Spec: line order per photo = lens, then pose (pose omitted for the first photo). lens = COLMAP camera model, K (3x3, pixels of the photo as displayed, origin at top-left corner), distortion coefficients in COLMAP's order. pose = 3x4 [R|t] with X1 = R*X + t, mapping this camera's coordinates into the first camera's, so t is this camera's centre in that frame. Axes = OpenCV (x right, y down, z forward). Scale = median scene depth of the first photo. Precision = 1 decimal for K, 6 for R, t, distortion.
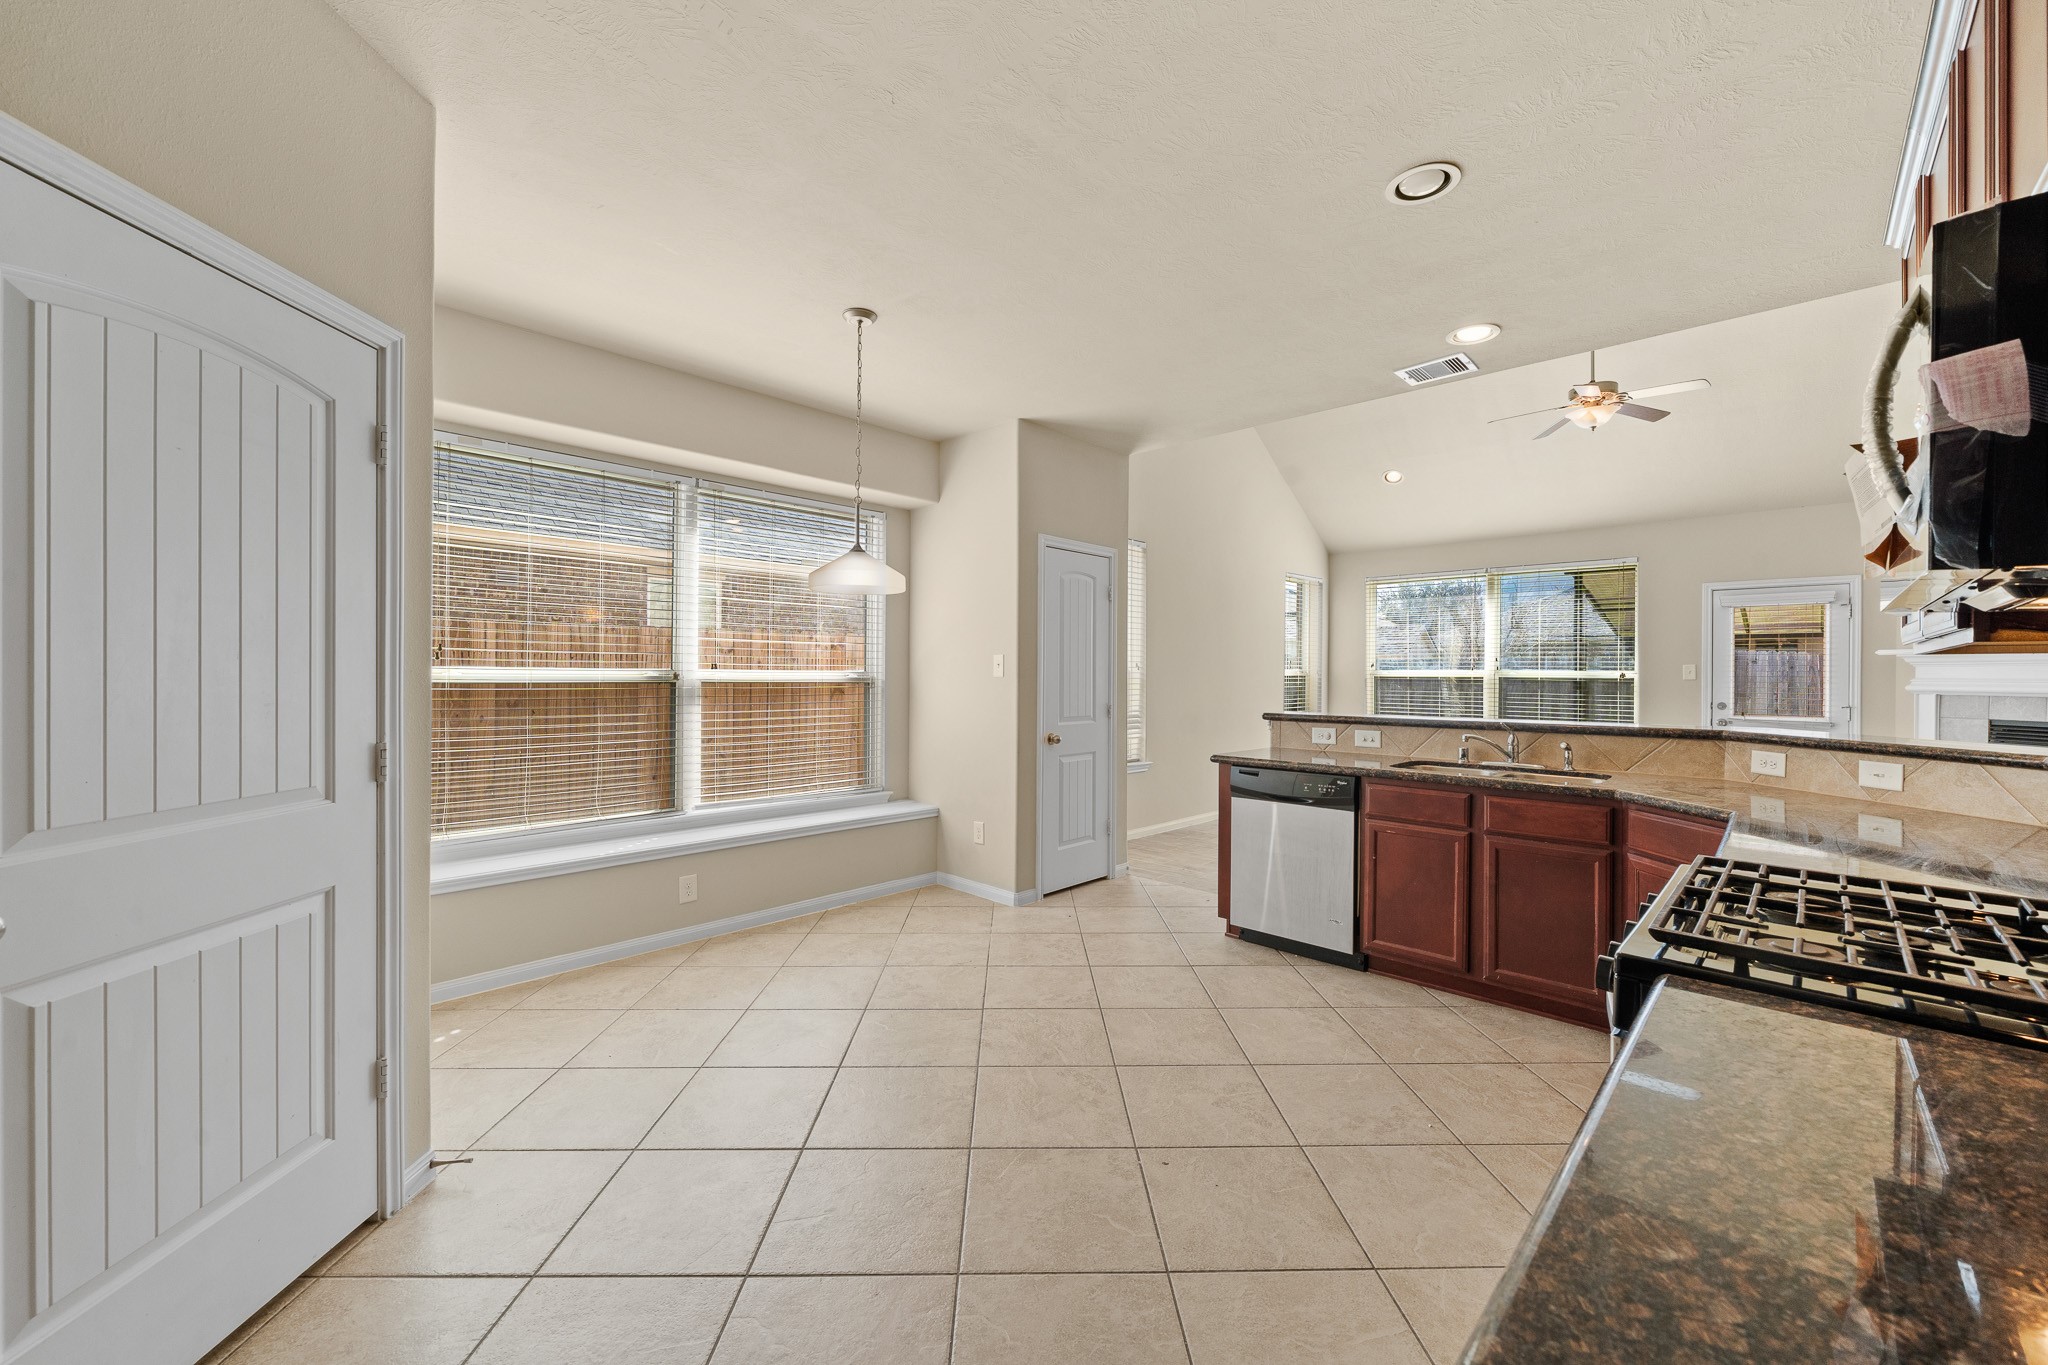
lens RADIAL K [[795.8, 0, 1026.3], [0, 795.8, 685.8], [0, 0, 1]] dist [-0.001309, -0.000259]
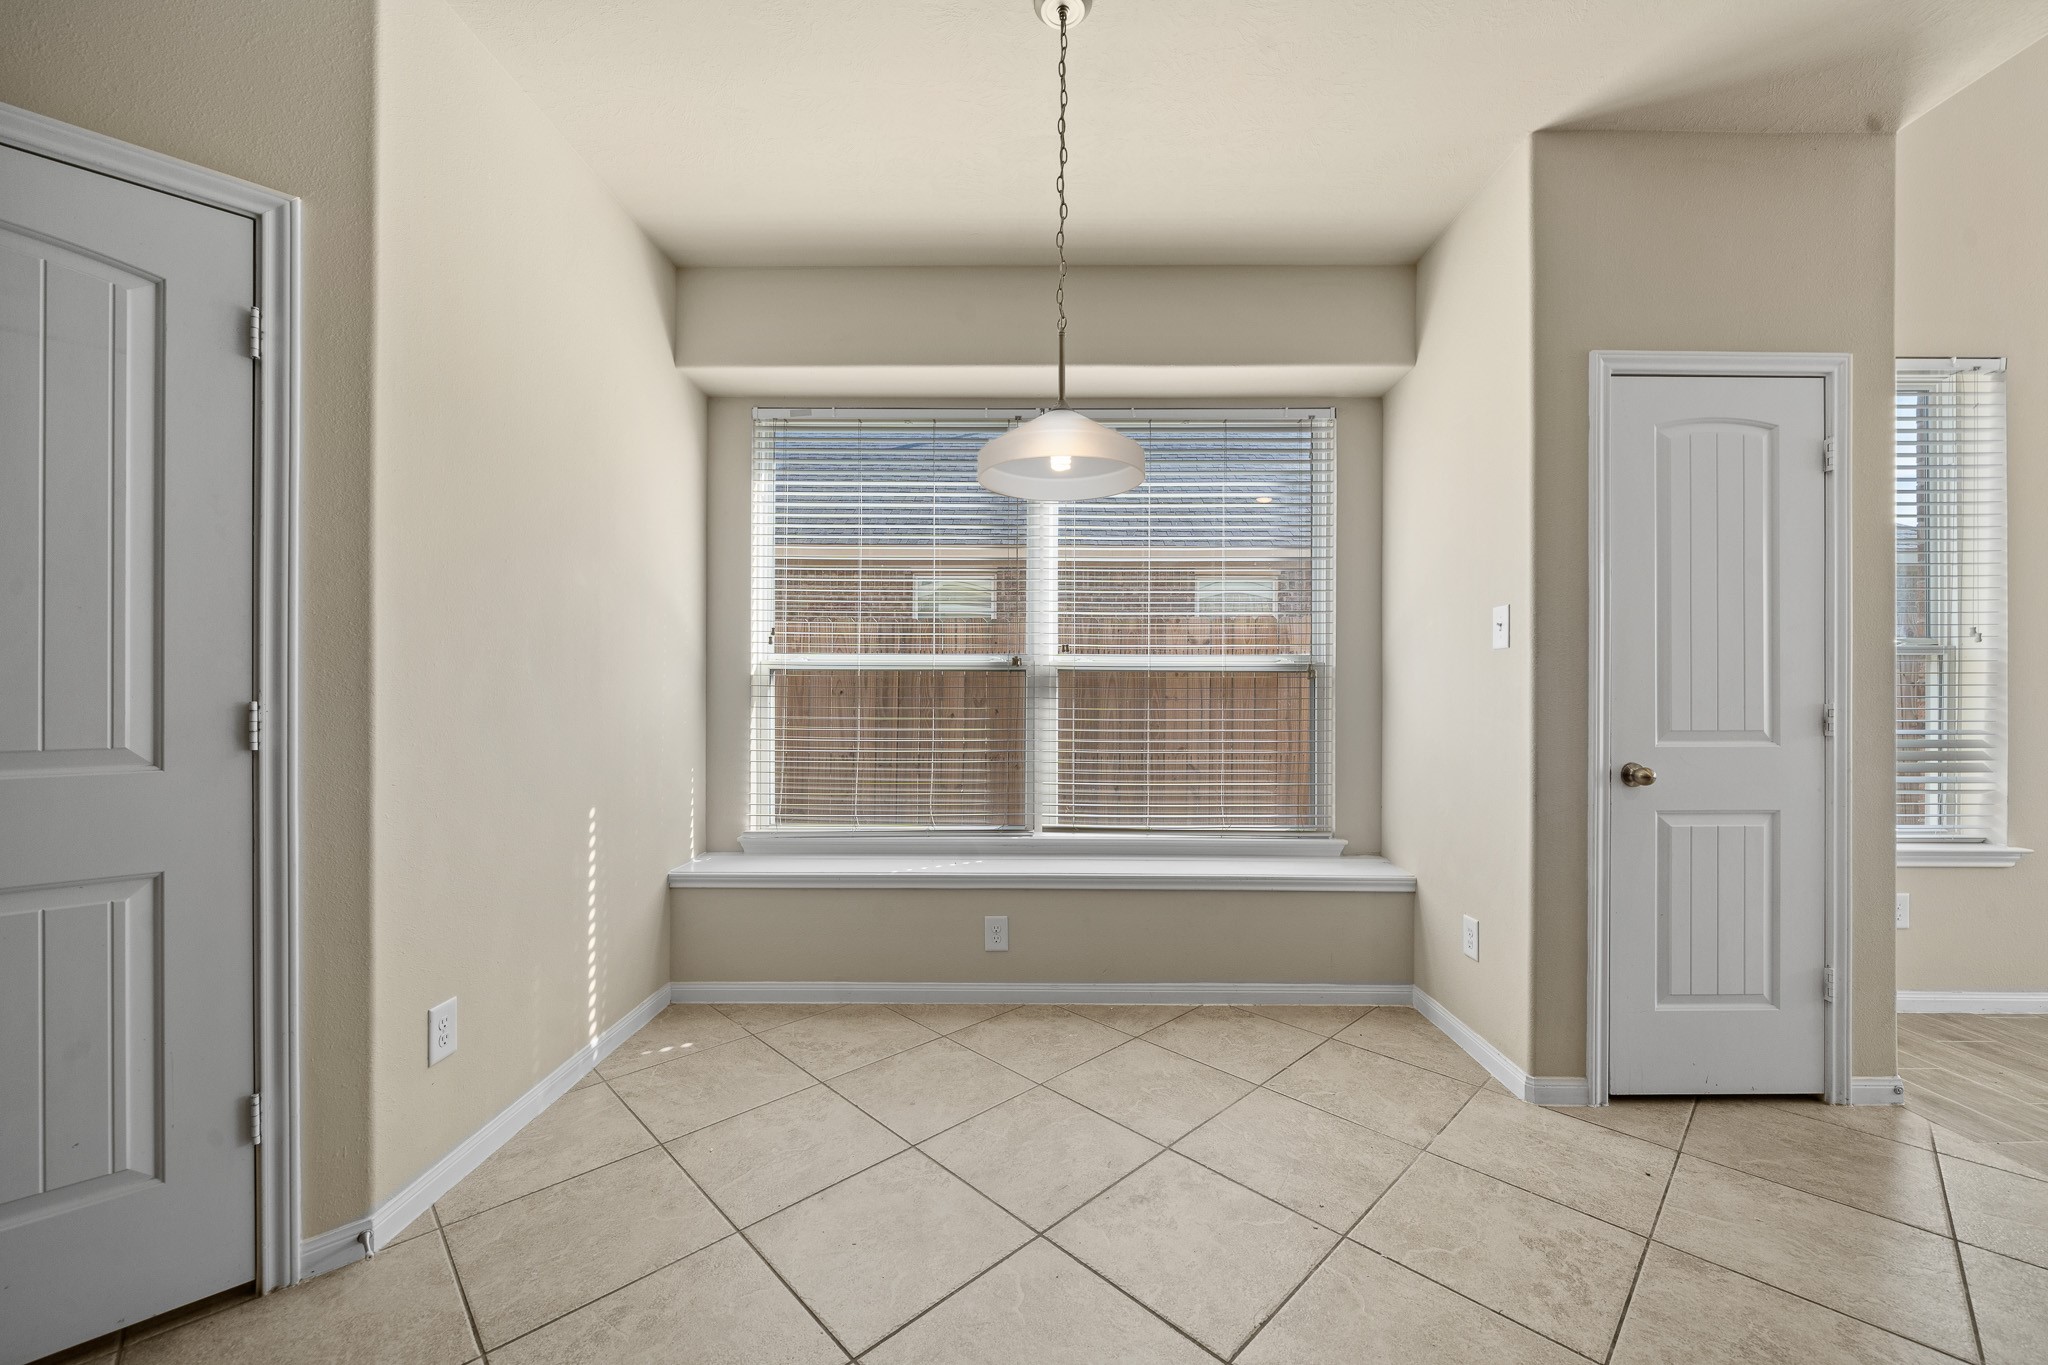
lens RADIAL K [[795.8, 0, 1024.7], [0, 795.8, 694.6], [0, 0, 1]] dist [-0.001309, -0.000259]
pose [[0.690387, -0.001890, -0.723437, 0.127196], [-0.008021, 0.999915, -0.010266, 0.026756], [0.723395, 0.012890, 0.690314, 0.408806]]
